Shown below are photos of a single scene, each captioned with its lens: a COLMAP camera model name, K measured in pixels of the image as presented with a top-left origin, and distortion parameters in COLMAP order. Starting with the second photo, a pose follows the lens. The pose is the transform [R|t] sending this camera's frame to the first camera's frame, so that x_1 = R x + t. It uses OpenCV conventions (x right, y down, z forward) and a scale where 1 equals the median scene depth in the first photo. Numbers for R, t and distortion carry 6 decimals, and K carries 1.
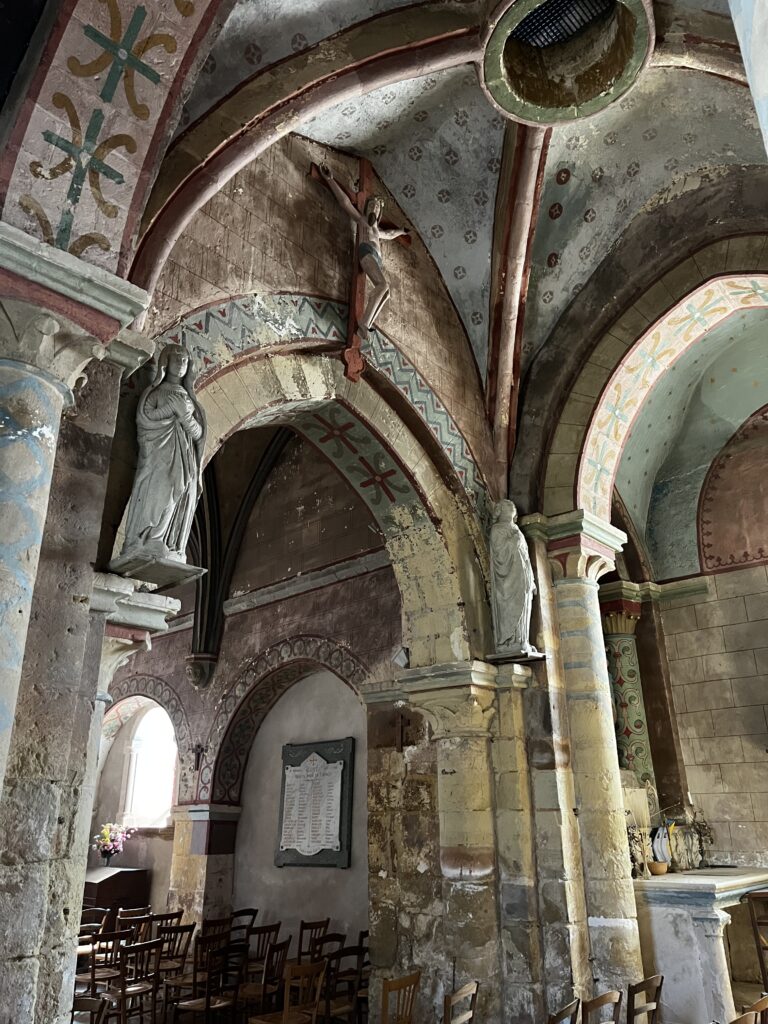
lens RADIAL K [[764.5, 0, 384.0], [0, 764.5, 512.0], [0, 0, 1]] dist [0.075974, -0.106331]
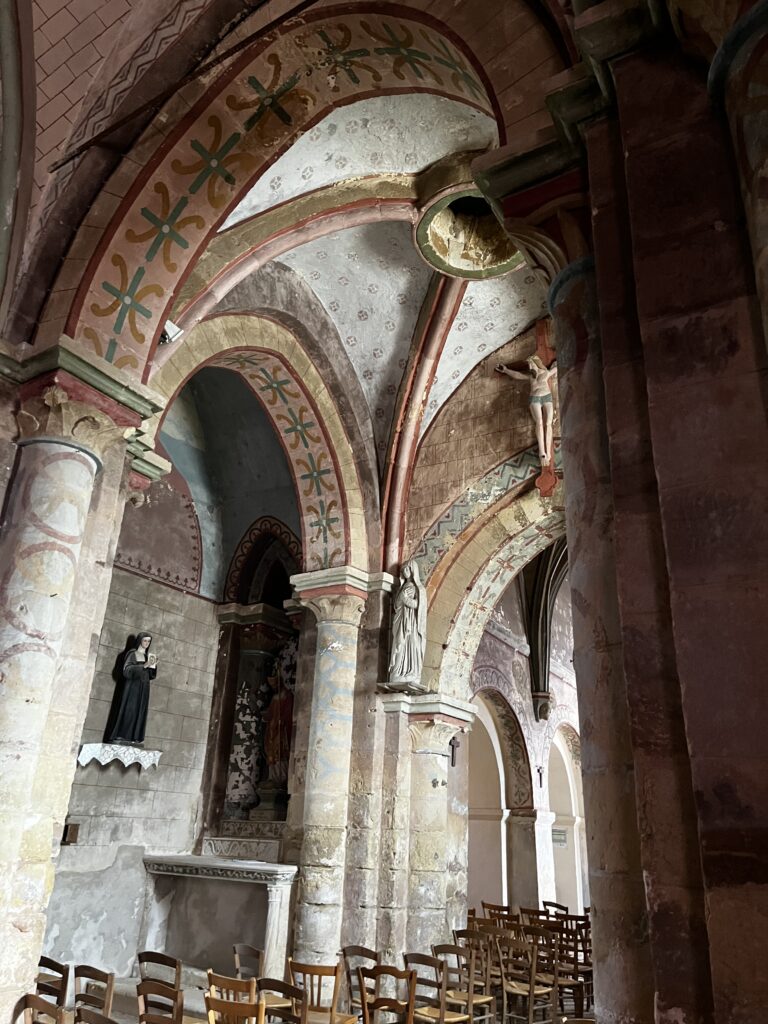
lens RADIAL K [[762.0, 0, 379.5], [0, 762.0, 504.8], [0, 0, 1]] dist [0.069981, -0.113334]
pose [[0.185277, -0.365768, -0.912078, 1.136424], [0.315675, 0.901108, -0.297243, 0.150286], [0.930603, -0.232848, 0.282418, 0.332885]]
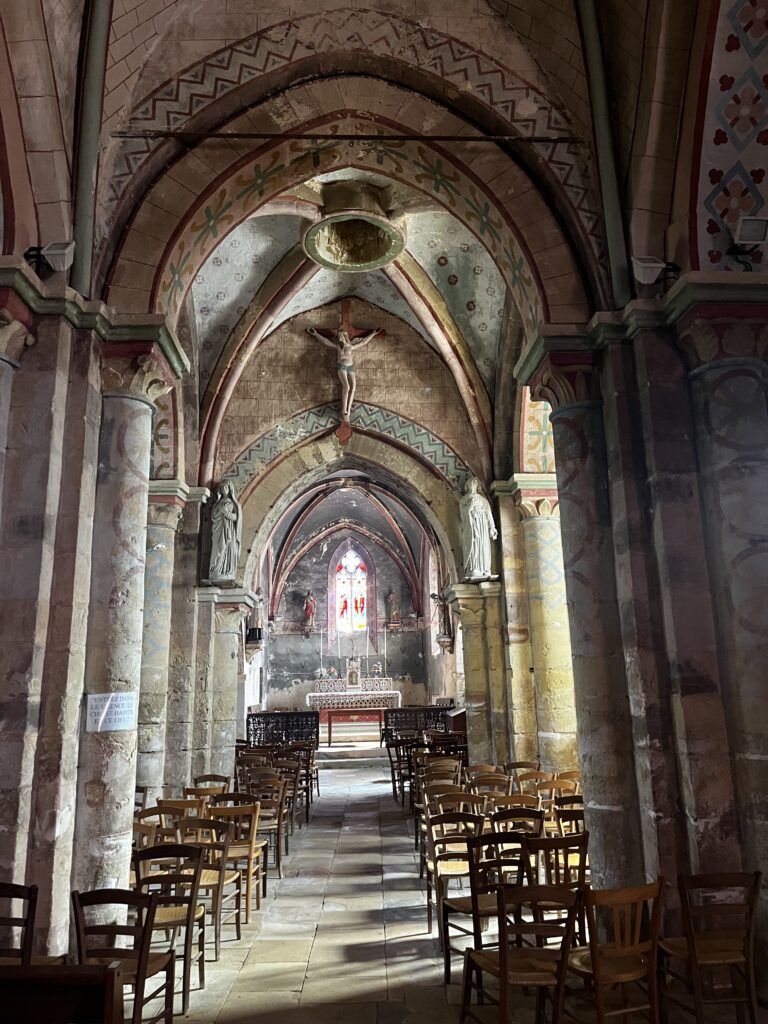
lens RADIAL K [[757.9, 0, 391.8], [0, 757.9, 498.7], [0, 0, 1]] dist [0.114820, -0.364113]
pose [[0.715613, -0.175379, -0.676121, 1.222923], [0.269230, 0.962428, 0.035311, -0.082719], [0.644525, -0.207301, 0.735944, -0.269675]]
